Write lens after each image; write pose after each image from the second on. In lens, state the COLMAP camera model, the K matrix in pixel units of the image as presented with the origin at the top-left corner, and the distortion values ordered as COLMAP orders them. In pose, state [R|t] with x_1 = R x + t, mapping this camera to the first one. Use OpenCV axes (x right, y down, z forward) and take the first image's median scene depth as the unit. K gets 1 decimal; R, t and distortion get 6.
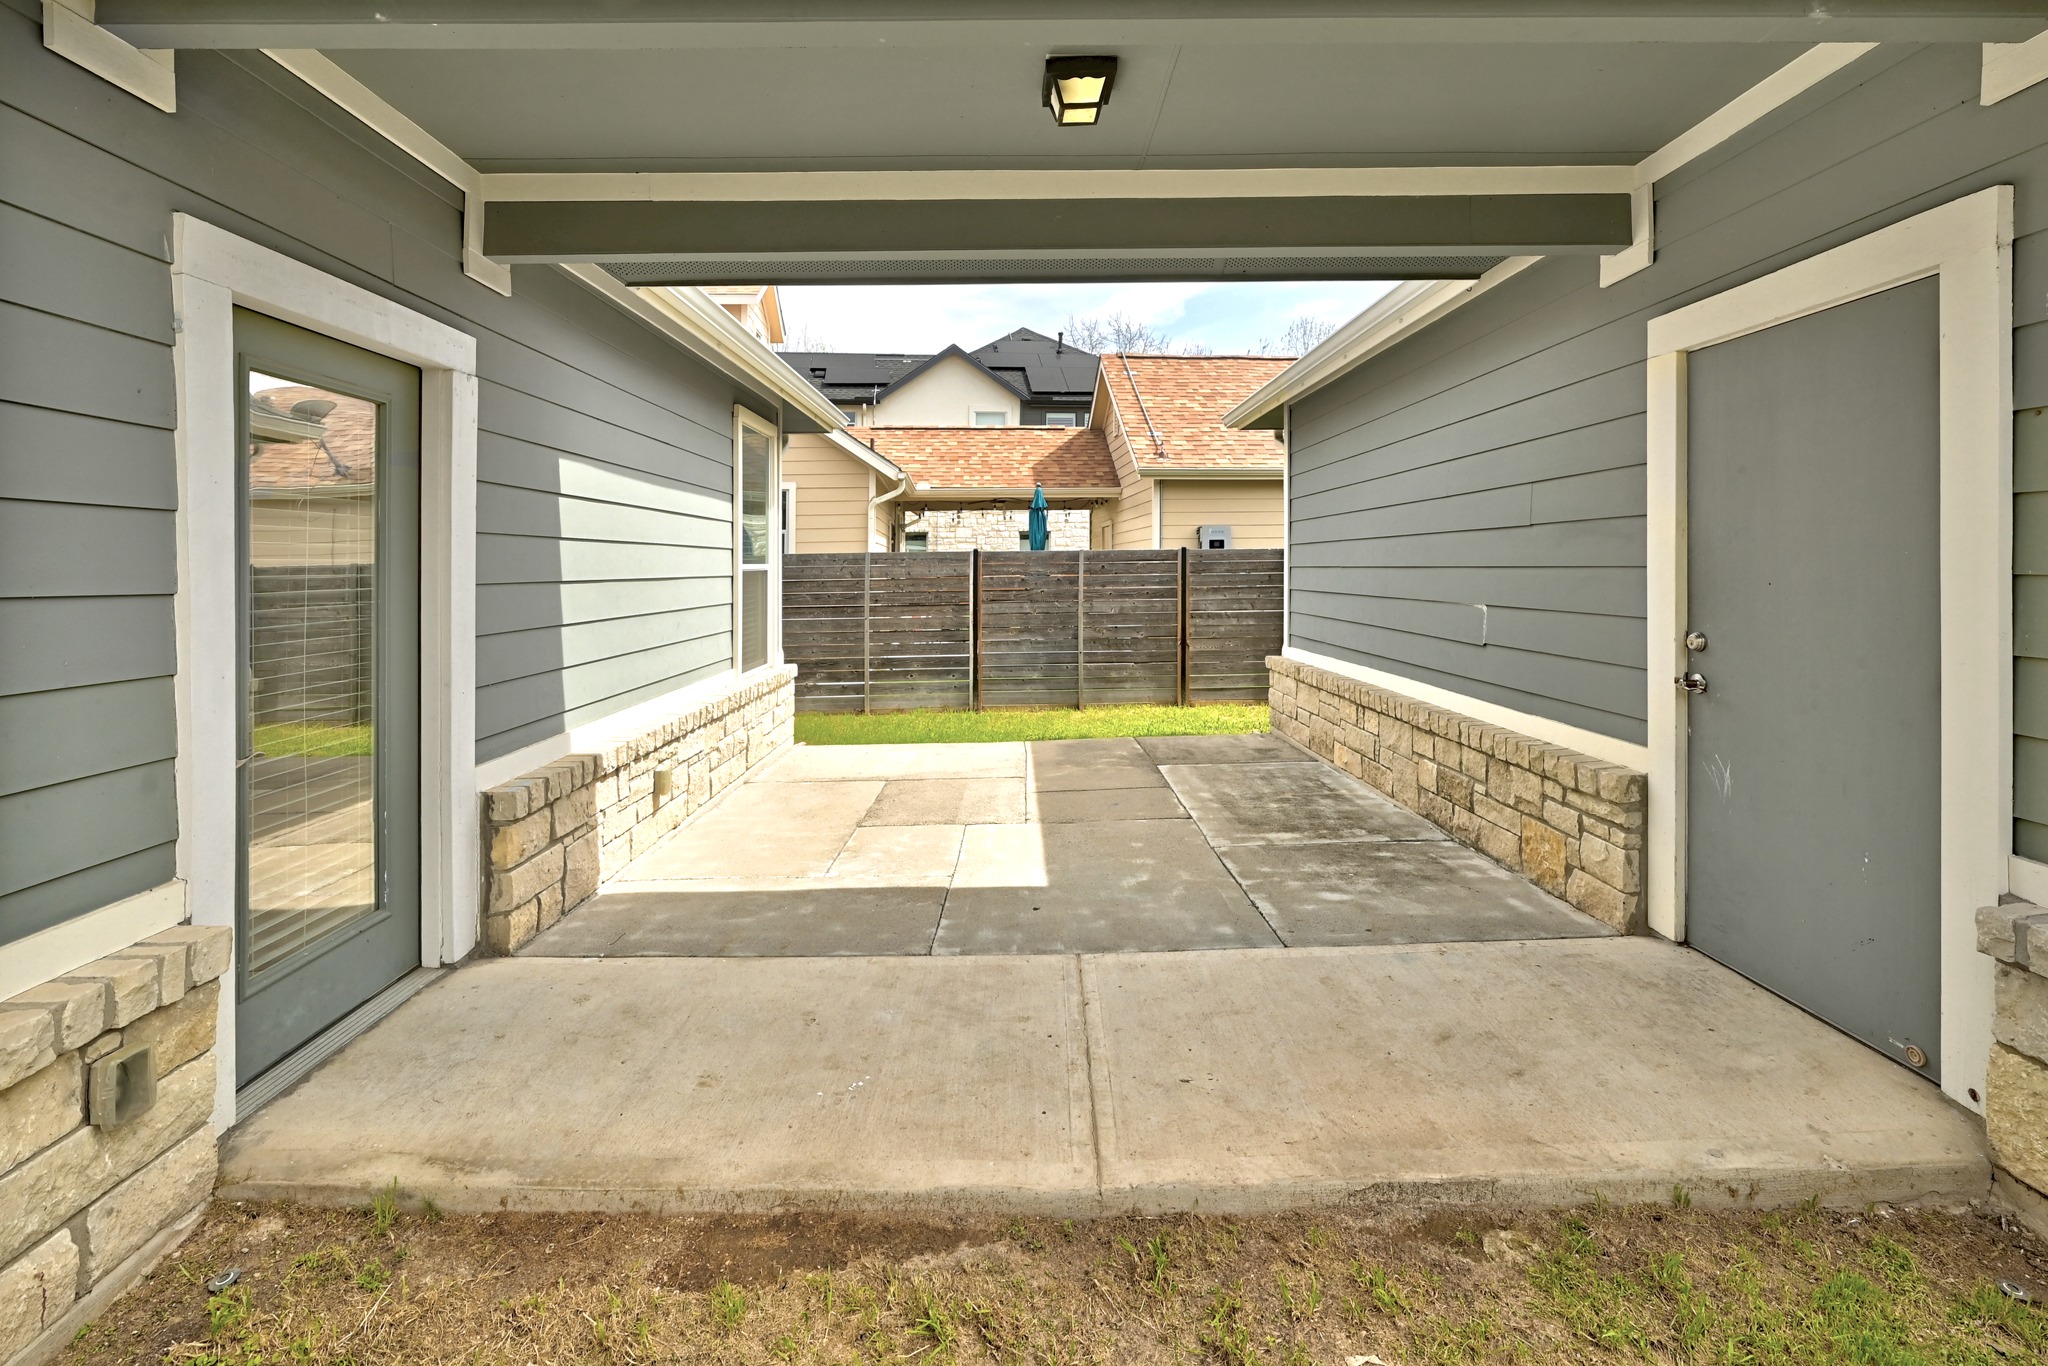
lens RADIAL K [[920.9, 0, 995.7], [0, 920.9, 565.6], [0, 0, 1]] dist [0.011027, 0.000925]
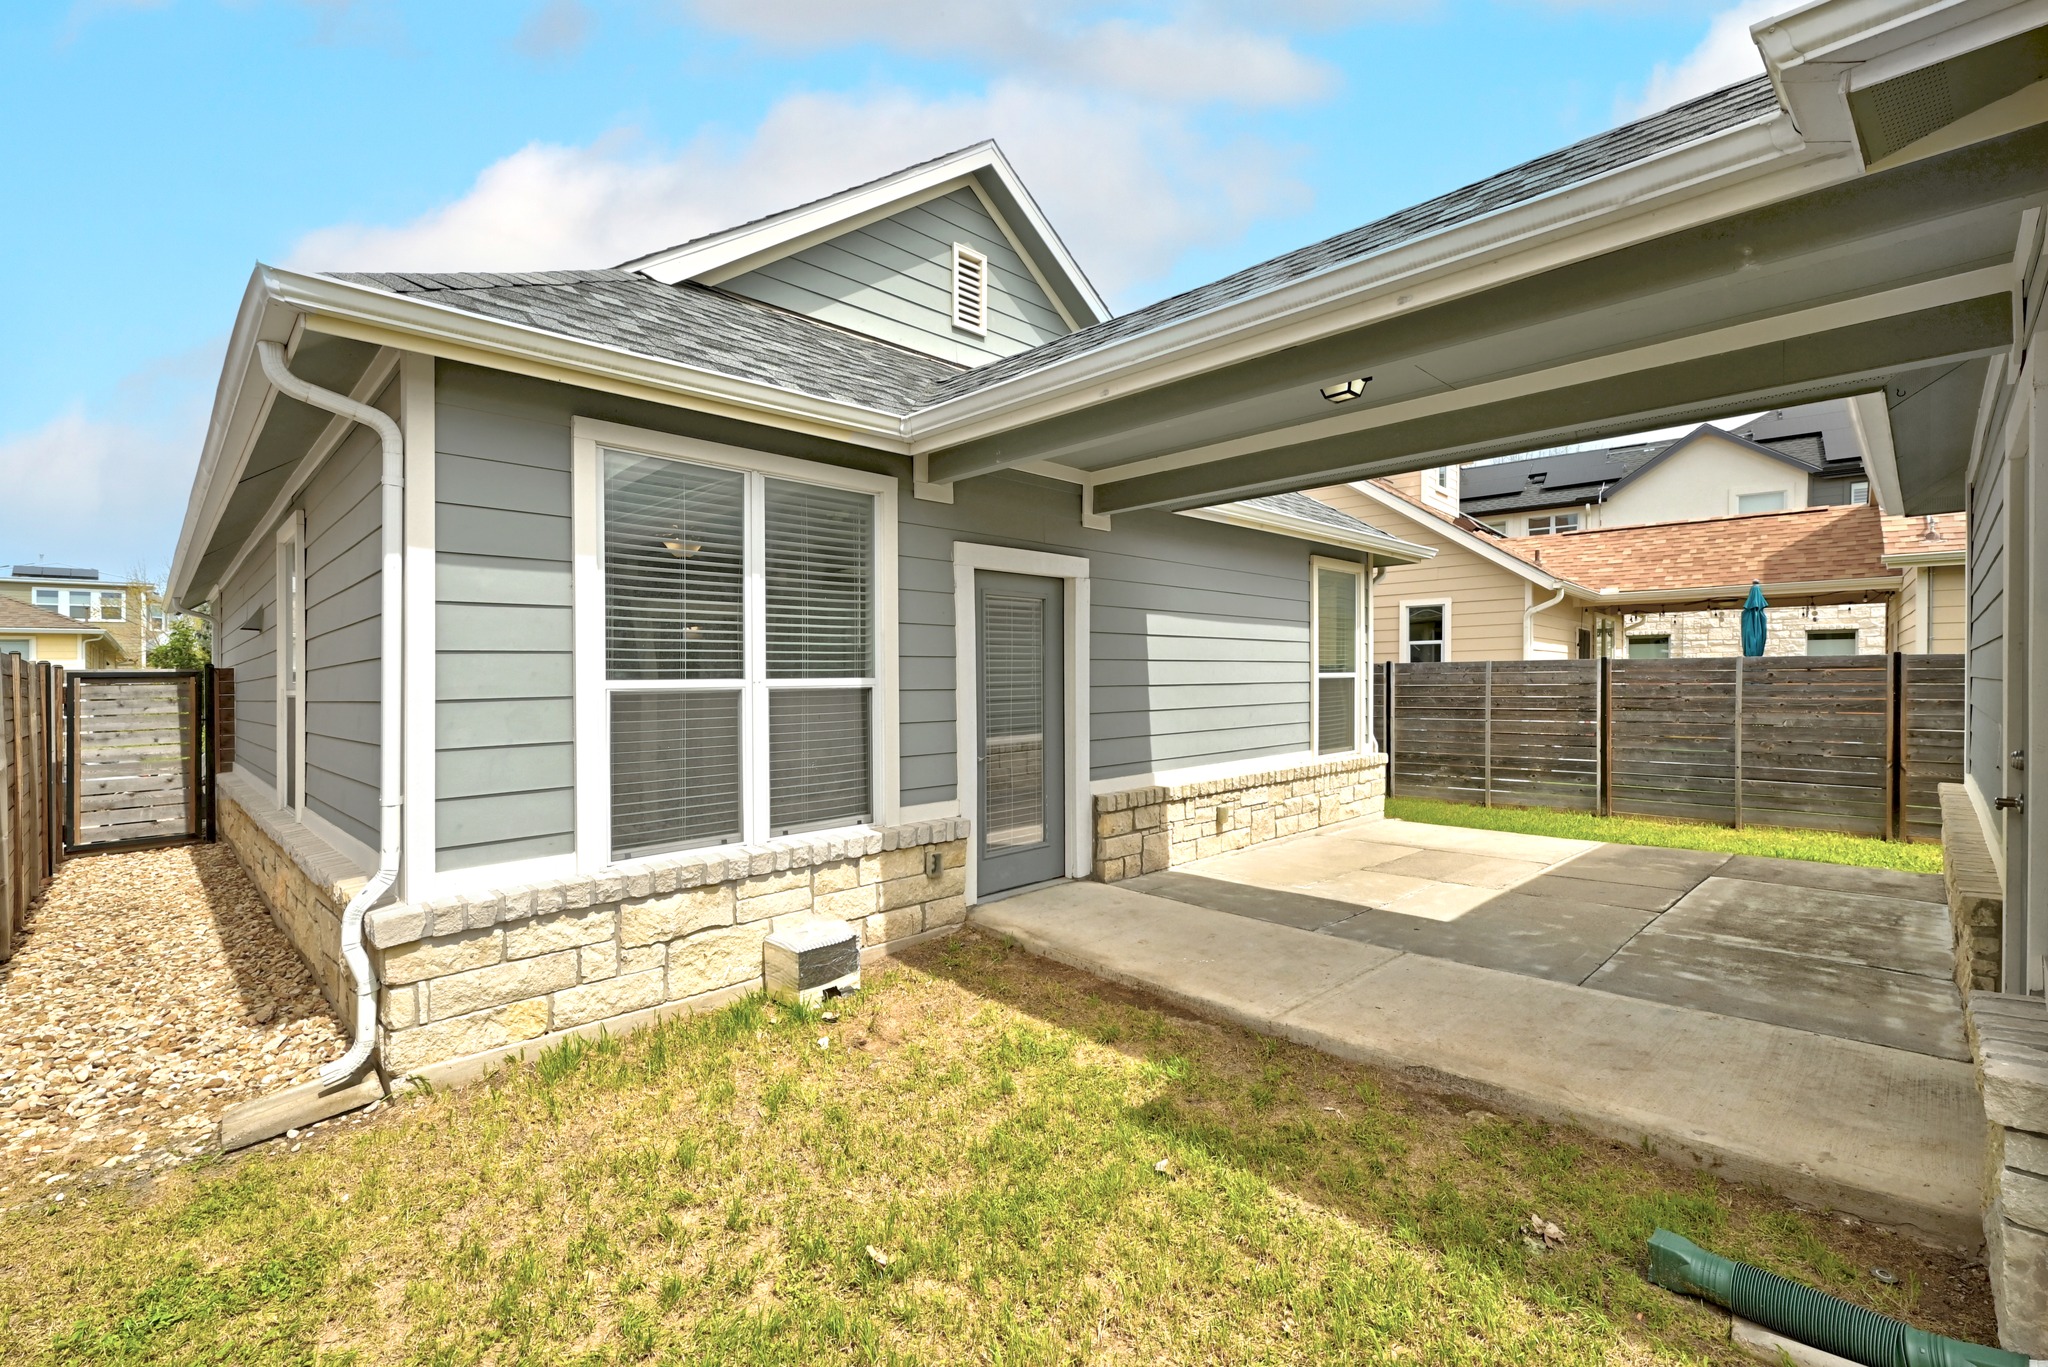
lens RADIAL K [[824.9, 0, 1029.0], [0, 824.9, 673.1], [0, 0, 1]] dist [0.000758, 0.000202]
pose [[0.705011, 0.002873, -0.709190, 0.374058], [0.000524, 0.999989, 0.004571, -0.010017], [0.709196, -0.003594, 0.705002, -0.198094]]
